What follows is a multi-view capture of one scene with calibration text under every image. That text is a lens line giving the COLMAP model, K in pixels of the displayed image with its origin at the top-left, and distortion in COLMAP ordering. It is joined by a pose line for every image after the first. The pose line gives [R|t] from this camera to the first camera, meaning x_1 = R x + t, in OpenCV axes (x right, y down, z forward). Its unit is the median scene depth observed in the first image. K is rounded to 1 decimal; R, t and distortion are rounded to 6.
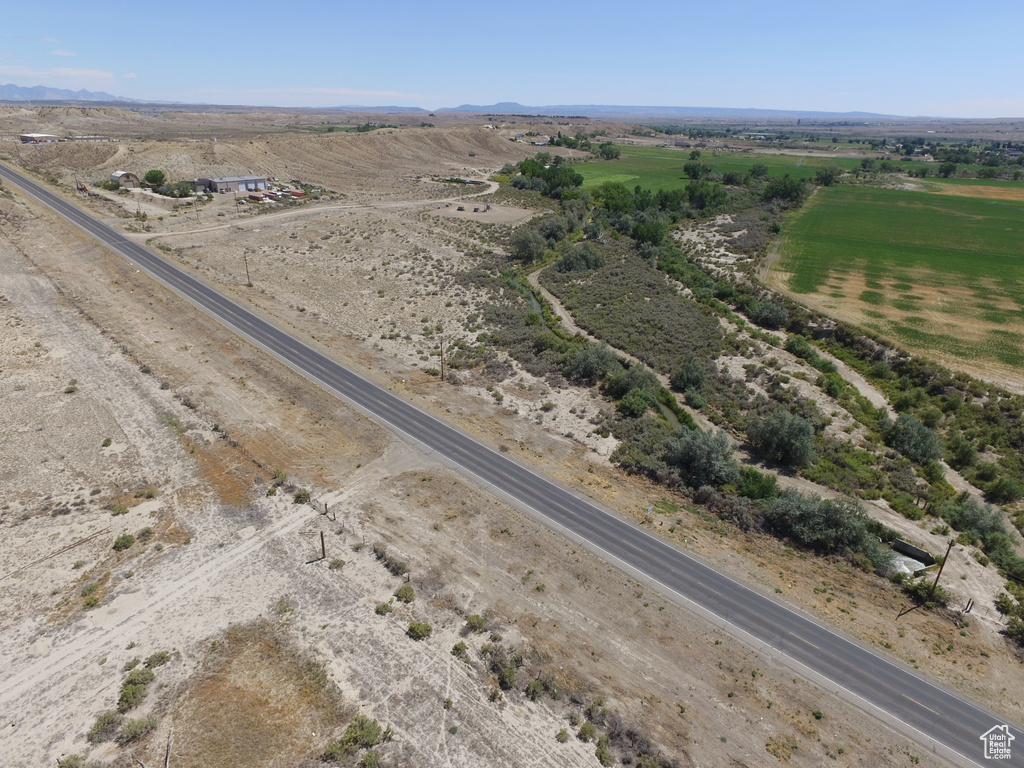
lens RADIAL K [[593.5, 0, 510.0], [0, 593.5, 381.4], [0, 0, 1]] dist [-0.011041, 0.013509]
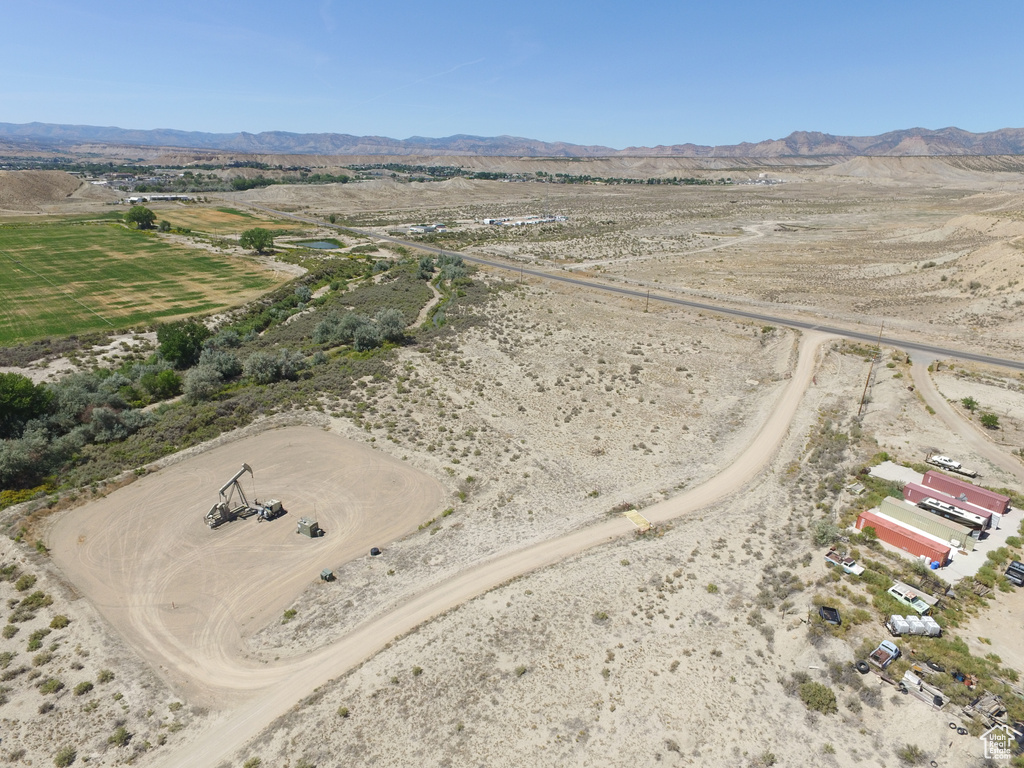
lens RADIAL K [[593.5, 0, 510.0], [0, 593.5, 381.4], [0, 0, 1]] dist [-0.011041, 0.013509]
pose [[-0.973581, -0.117826, 0.195596, -0.486099], [0.053371, 0.715439, 0.696634, -1.158927], [-0.222018, 0.688668, -0.690249, 2.435460]]
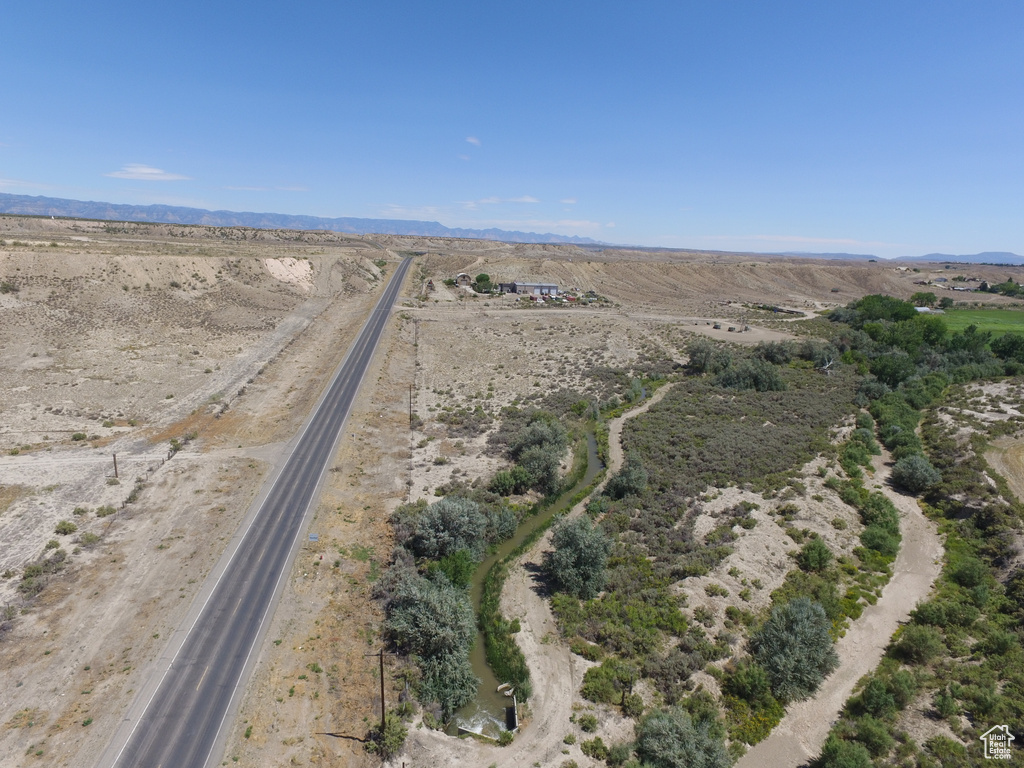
lens RADIAL K [[593.5, 0, 510.0], [0, 593.5, 381.4], [0, 0, 1]] dist [-0.011041, 0.013509]
pose [[0.776008, 0.155201, -0.611330, 0.551622], [-0.283940, 0.951444, -0.118880, 0.000281], [0.563196, 0.265833, 0.782396, 0.193828]]
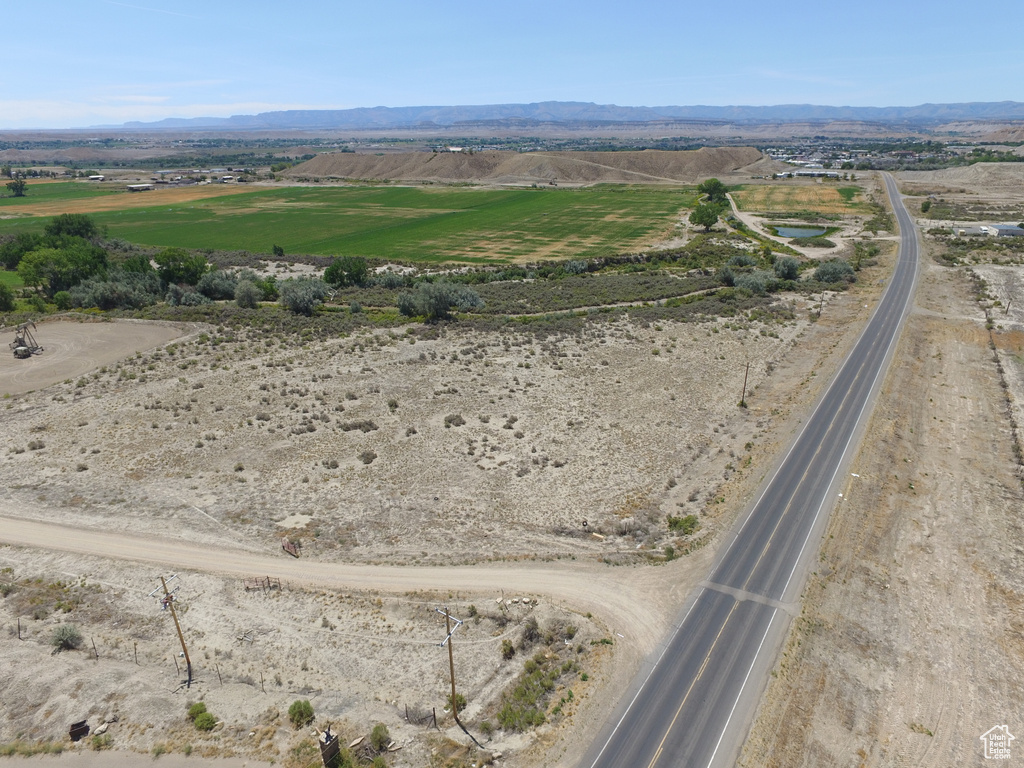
lens RADIAL K [[593.5, 0, 510.0], [0, 593.5, 381.4], [0, 0, 1]] dist [-0.011041, 0.013509]
pose [[-0.134333, -0.396963, 0.907951, -1.152787], [0.413695, 0.810123, 0.415399, -0.656100], [-0.900450, 0.431417, 0.055396, 1.371873]]
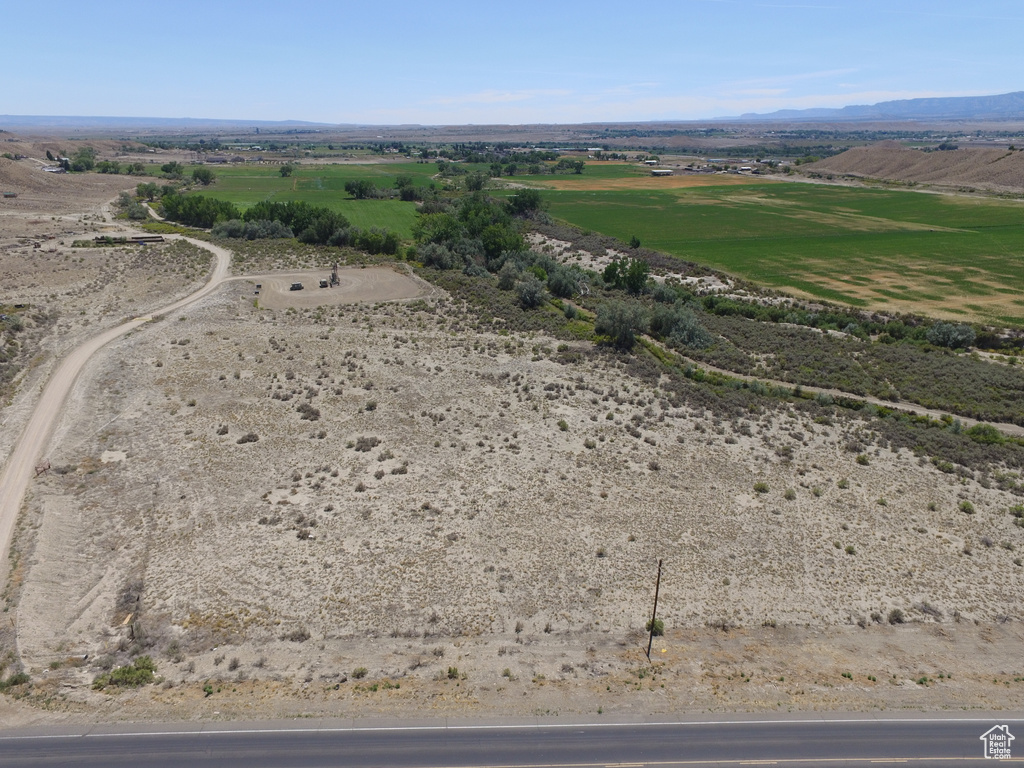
lens RADIAL K [[593.5, 0, 510.0], [0, 593.5, 381.4], [0, 0, 1]] dist [-0.011041, 0.013509]
pose [[0.681259, -0.304056, 0.665910, -0.799983], [0.312678, 0.943368, 0.110858, -0.426872], [-0.661905, 0.132693, 0.737749, 0.895086]]
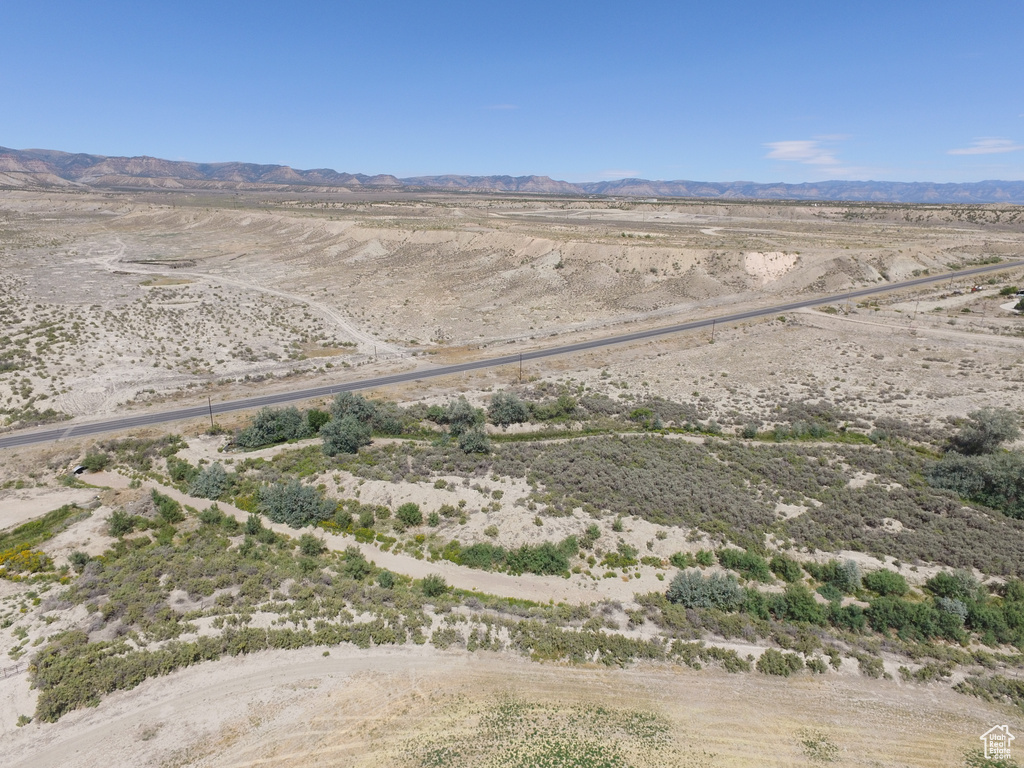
lens RADIAL K [[593.5, 0, 510.0], [0, 593.5, 381.4], [0, 0, 1]] dist [-0.011041, 0.013509]
pose [[-0.286772, 0.256122, -0.923127, 1.048658], [-0.410230, 0.837952, 0.359929, -0.435270], [0.865721, 0.481912, -0.135232, 0.965466]]
